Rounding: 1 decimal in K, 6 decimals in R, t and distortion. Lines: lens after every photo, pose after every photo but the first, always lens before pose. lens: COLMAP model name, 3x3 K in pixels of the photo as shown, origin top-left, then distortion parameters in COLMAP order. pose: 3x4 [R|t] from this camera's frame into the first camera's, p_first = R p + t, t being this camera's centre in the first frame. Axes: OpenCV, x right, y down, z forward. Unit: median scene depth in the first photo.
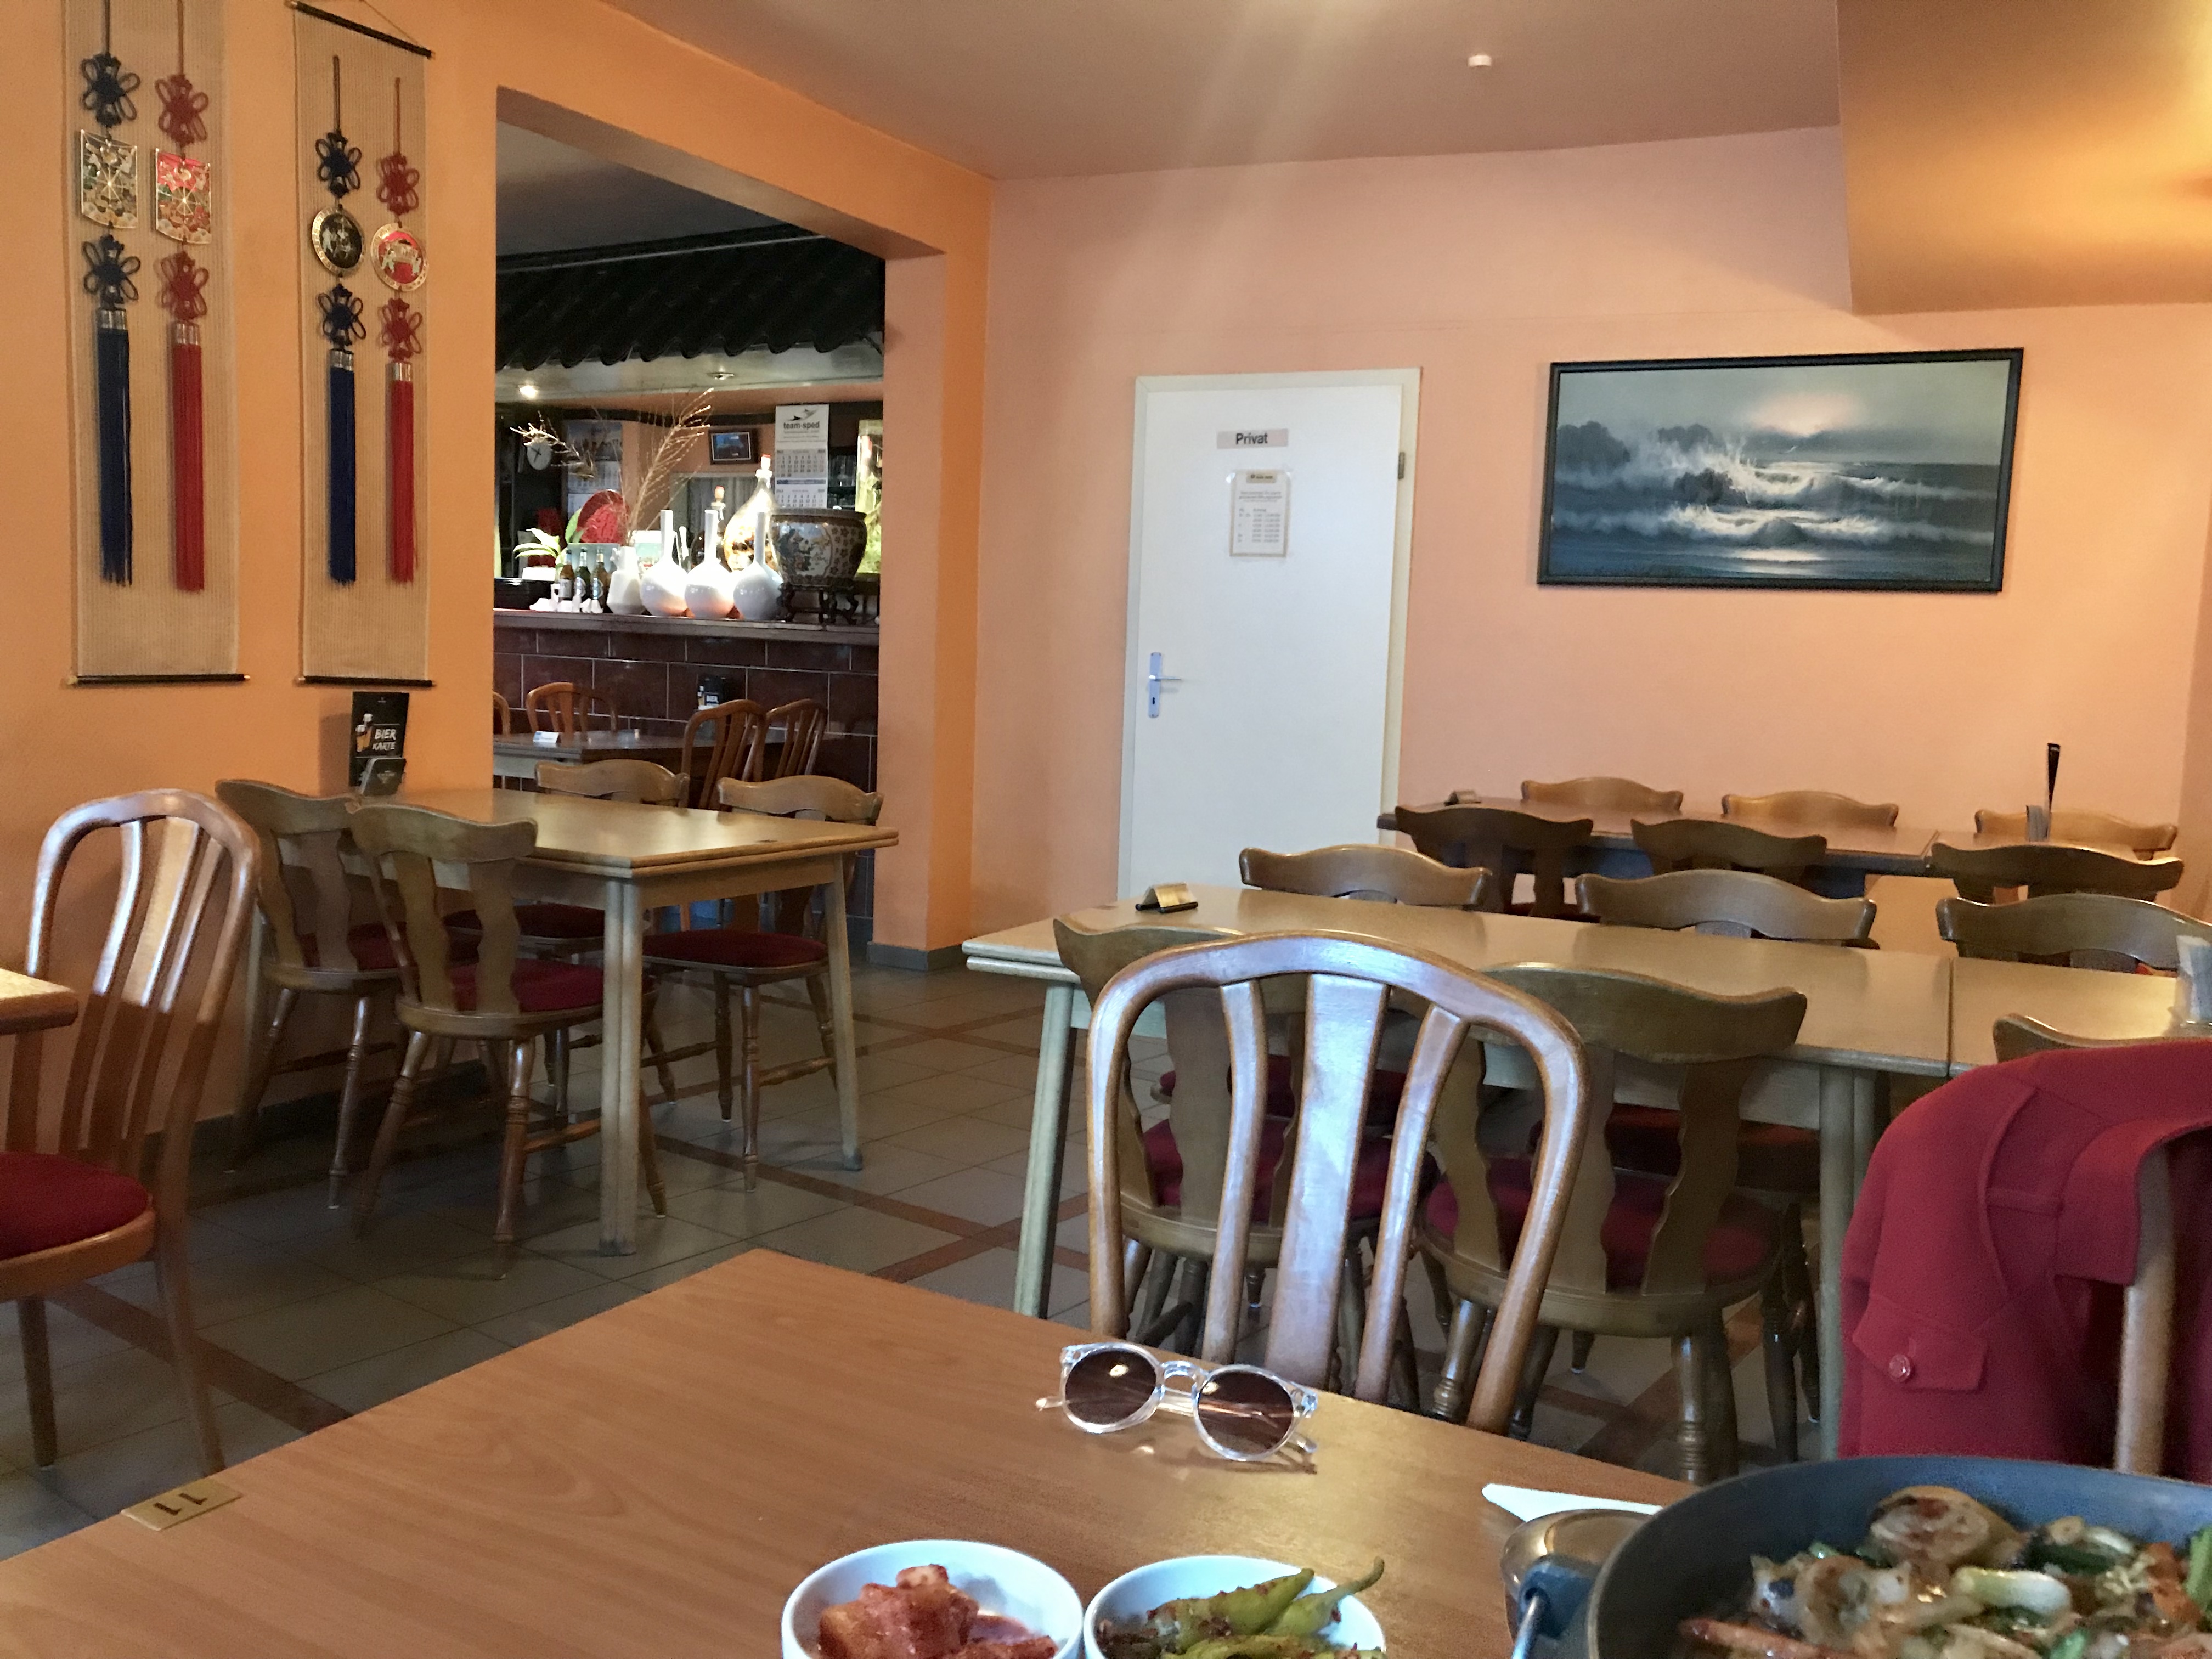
lens RADIAL K [[1899.1, 0, 1049.3], [0, 1899.1, 807.6], [0, 0, 1]] dist [0.030357, -0.020285]
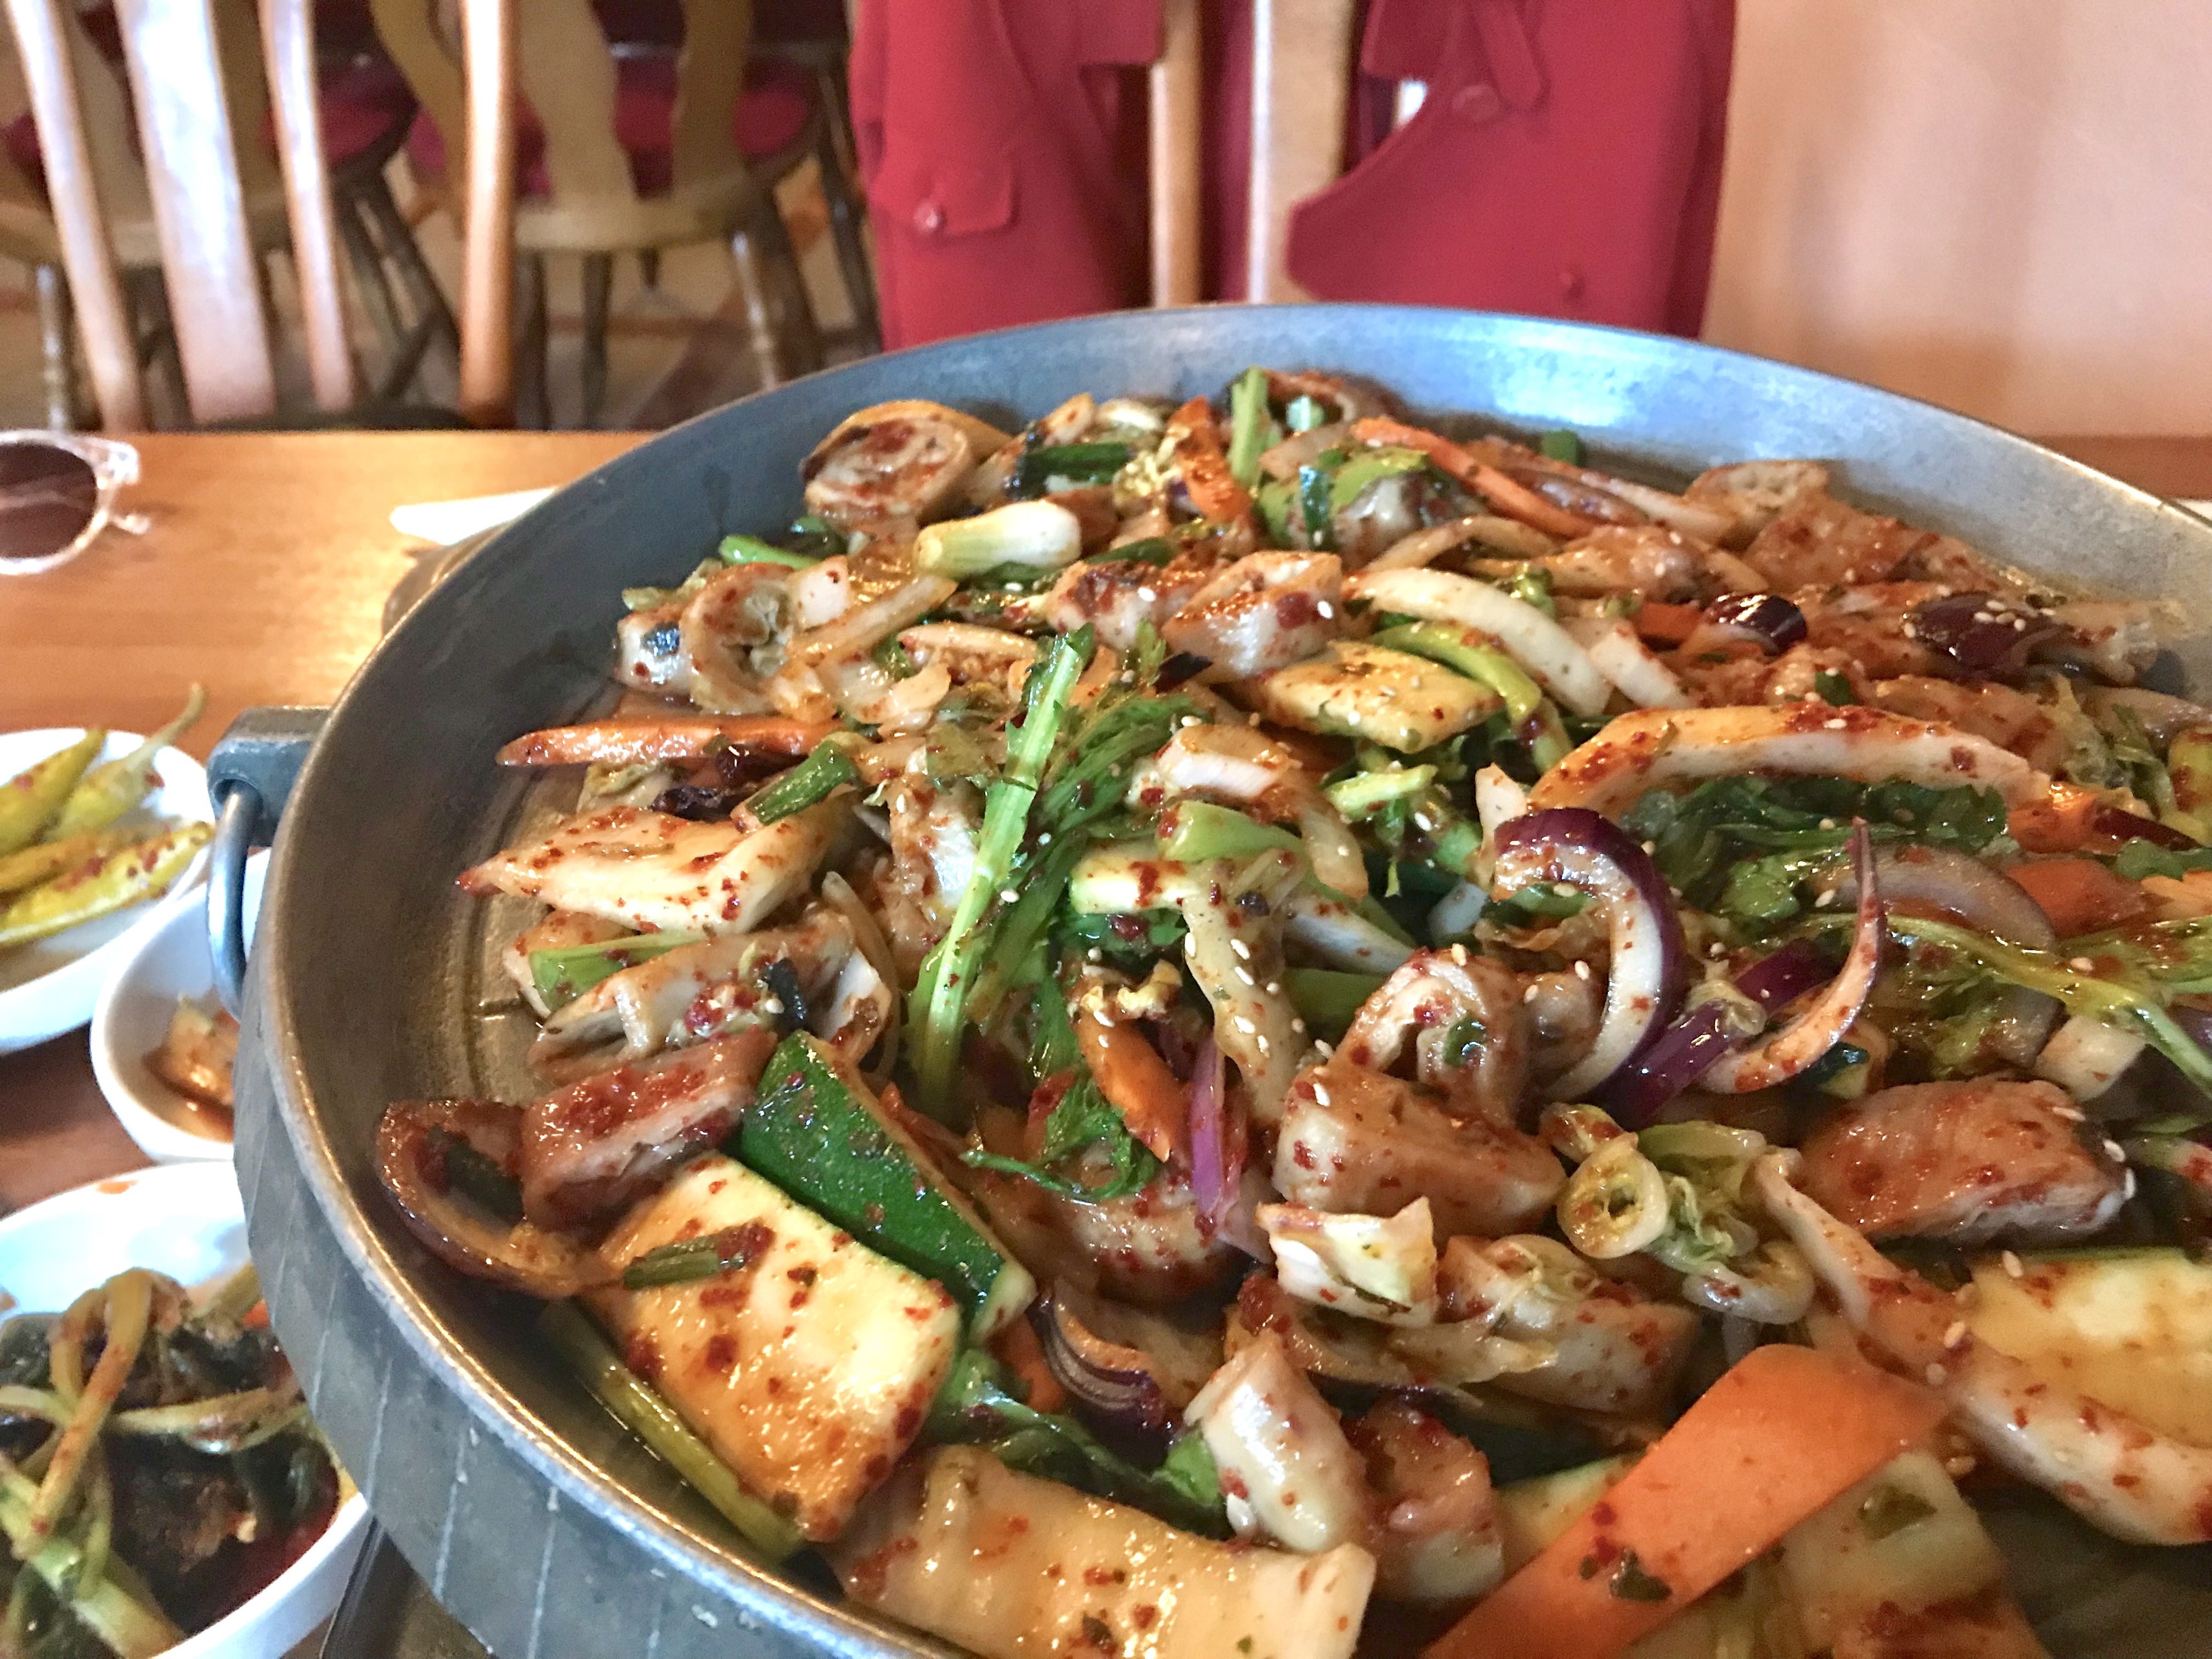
lens RADIAL K [[1940.6, 0, 1081.6], [0, 1940.6, 771.6], [0, 0, 1]] dist [0.009969, -0.010393]
pose [[0.878244, -0.318795, 0.356450, 0.250580], [0.097474, 0.849070, 0.519210, 0.129669], [-0.468172, -0.421249, 0.776765, 0.417278]]
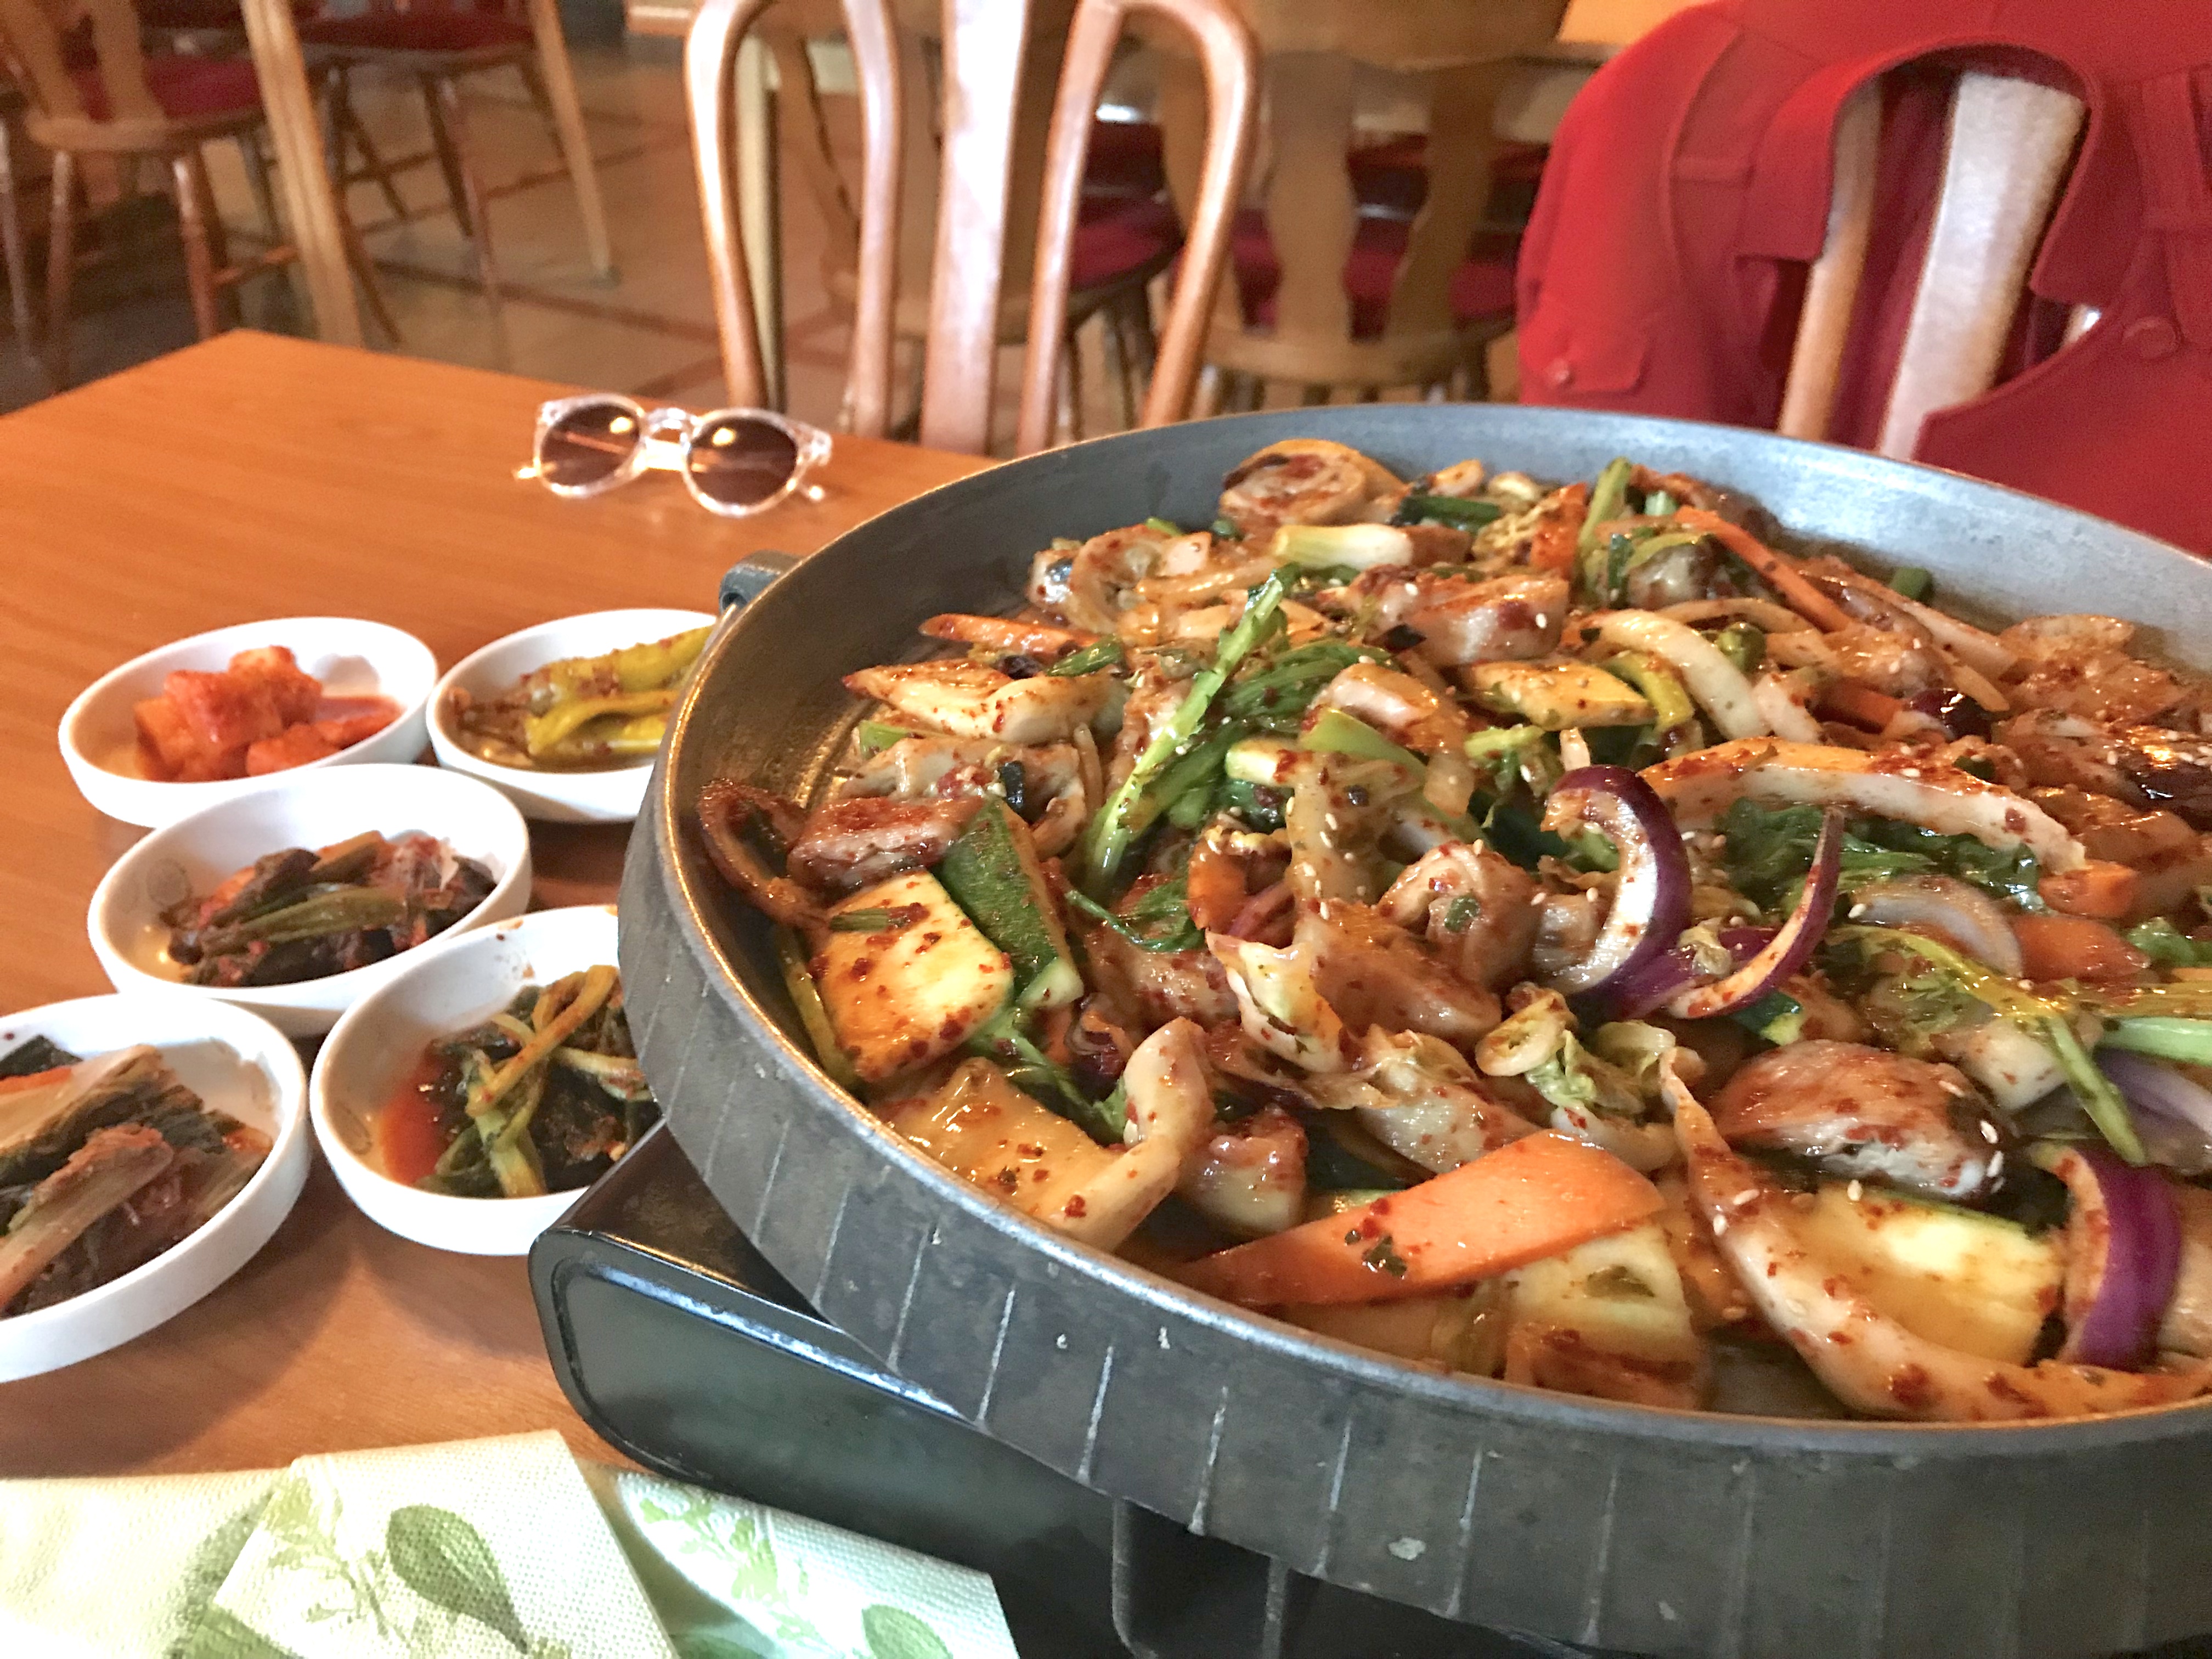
lens RADIAL K [[1899.1, 0, 1049.3], [0, 1899.1, 807.6], [0, 0, 1]] dist [0.030357, -0.020285]
pose [[0.996524, -0.077046, 0.031693, 0.323780], [0.055661, 0.898793, 0.434826, 0.146981], [-0.061987, -0.431550, 0.899957, 0.242742]]
